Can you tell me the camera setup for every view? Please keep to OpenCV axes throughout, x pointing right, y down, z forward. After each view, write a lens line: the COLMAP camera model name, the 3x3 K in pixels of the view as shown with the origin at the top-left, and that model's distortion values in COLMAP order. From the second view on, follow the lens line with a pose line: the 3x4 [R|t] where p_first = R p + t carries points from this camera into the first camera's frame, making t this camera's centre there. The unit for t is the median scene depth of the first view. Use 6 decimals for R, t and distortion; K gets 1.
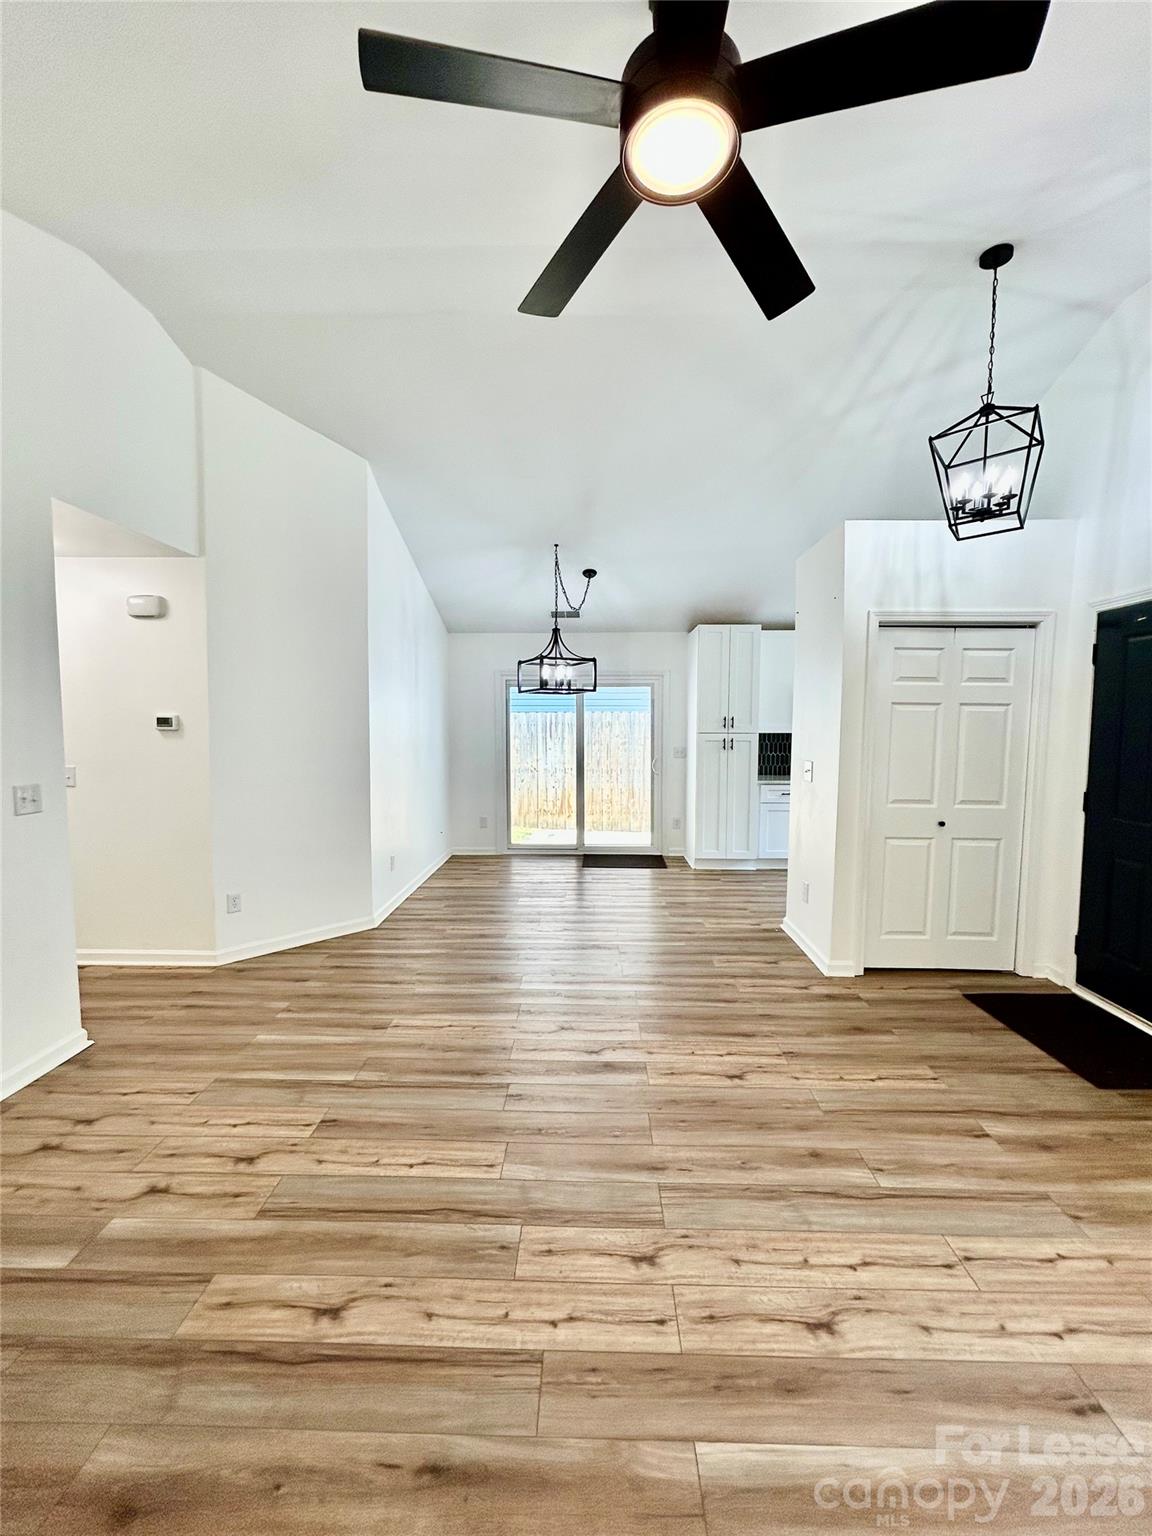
lens RADIAL K [[617.0, 0, 579.8], [0, 617.0, 762.4], [0, 0, 1]] dist [-0.000341, 0.000915]
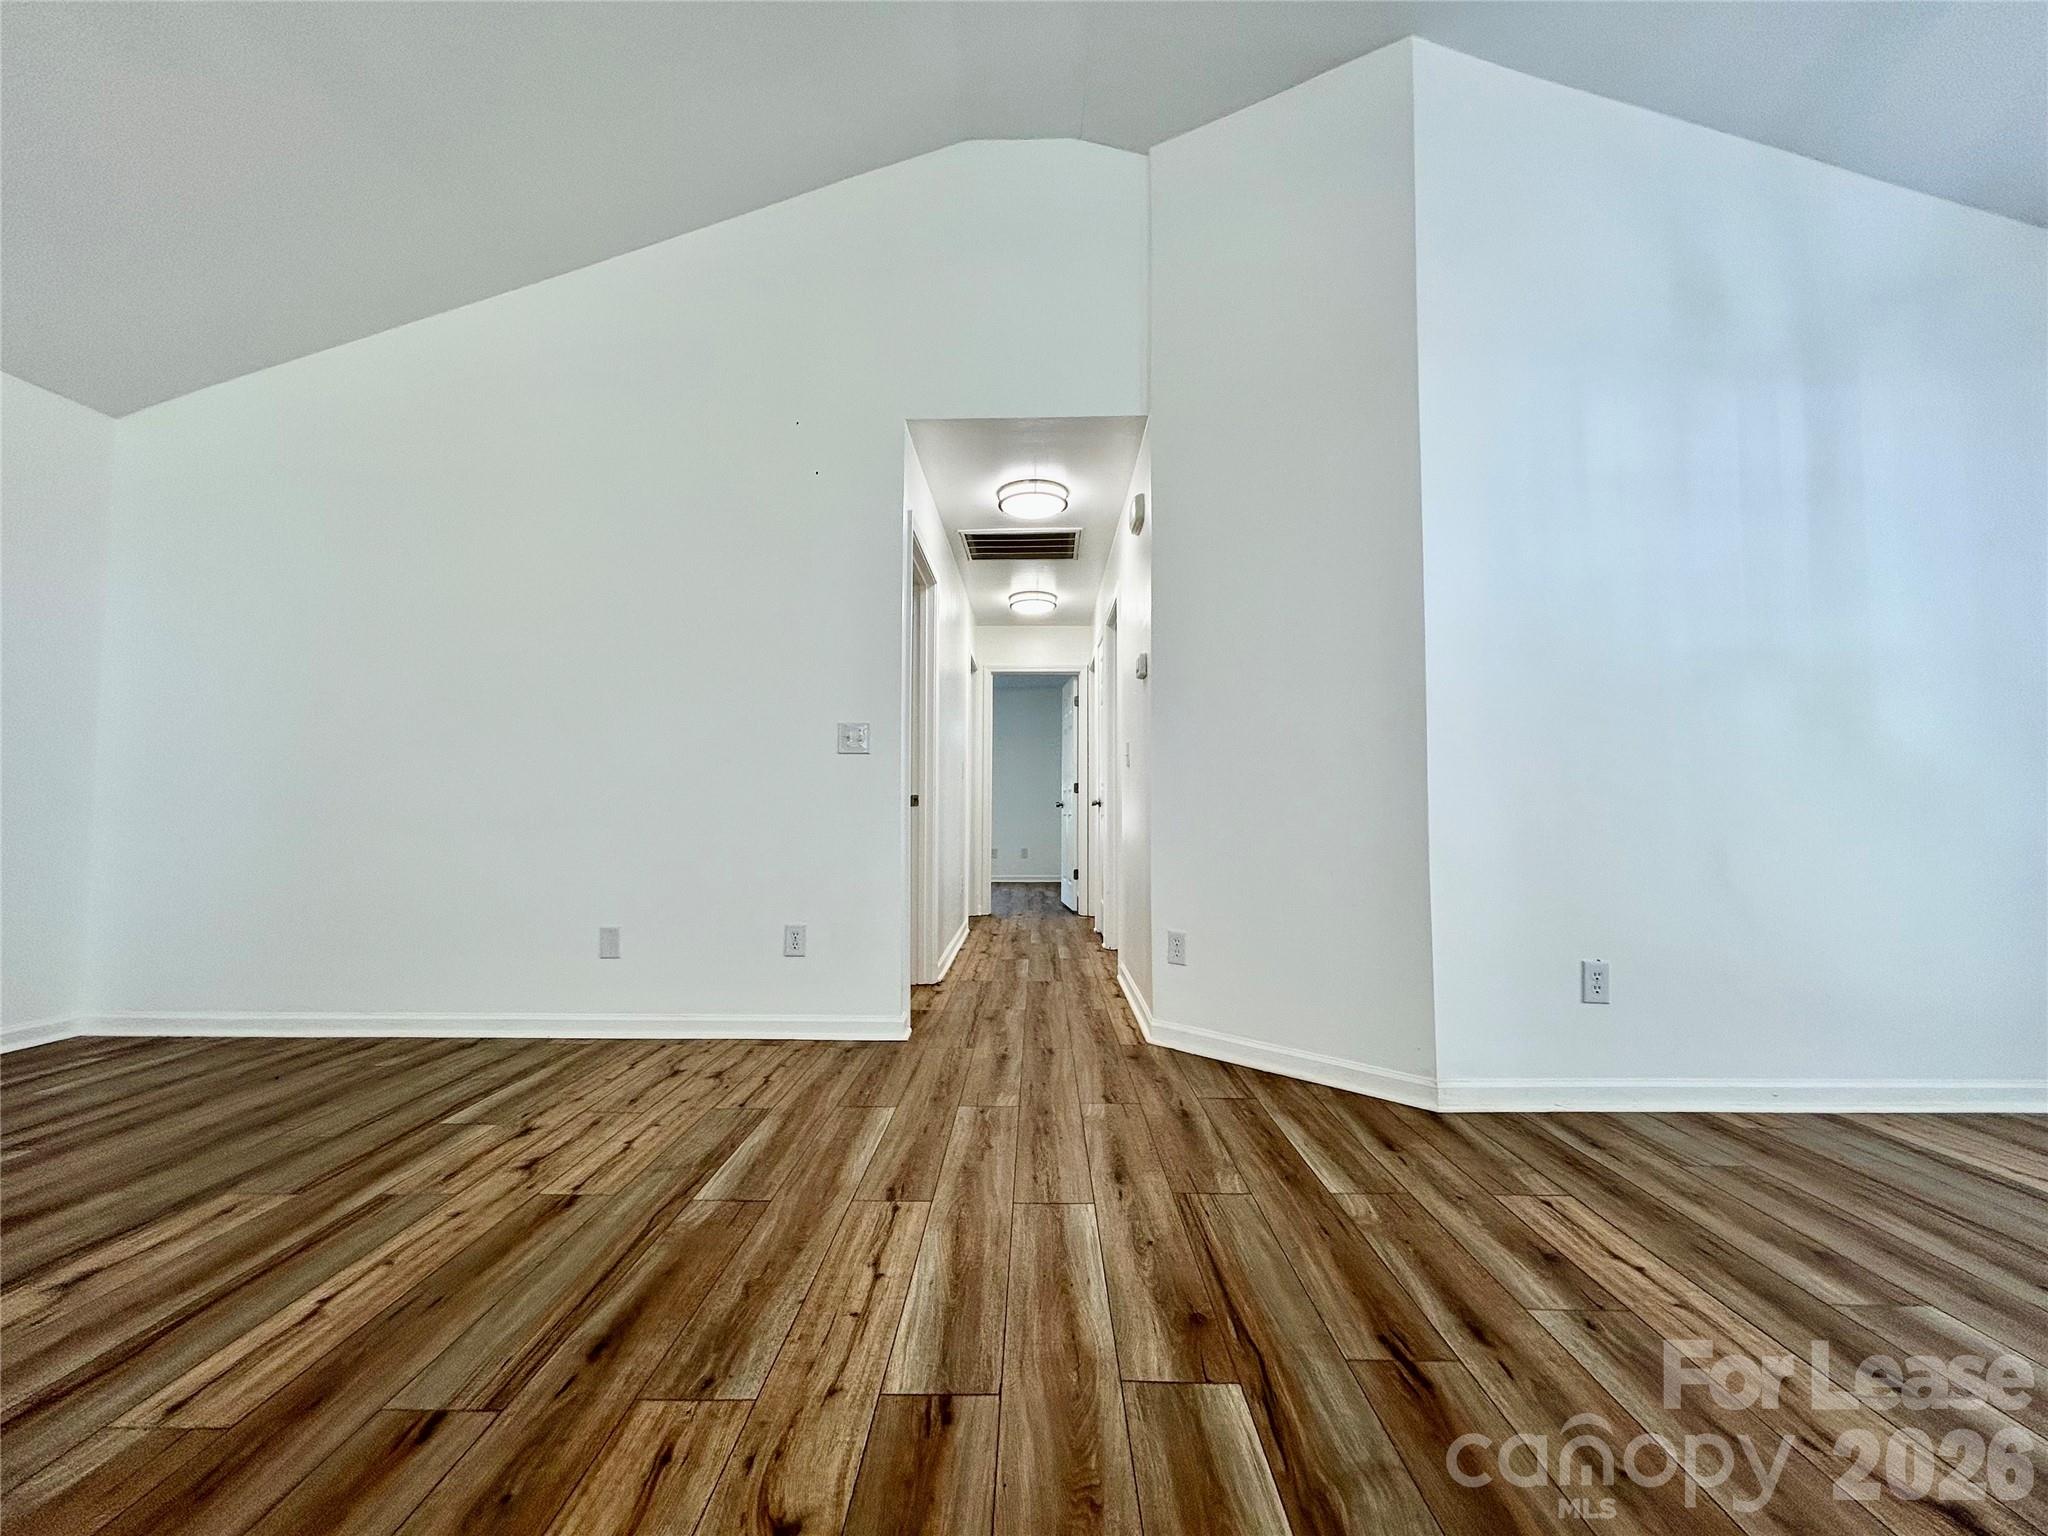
lens RADIAL K [[822.7, 0, 1021.2], [0, 822.7, 762.0], [0, 0, 1]] dist [-0.000341, 0.000915]
pose [[0.005294, -0.063579, -0.997963, 0.300886], [-0.058616, 0.996241, -0.063780, 0.126482], [0.998267, 0.058834, 0.001547, 0.999275]]
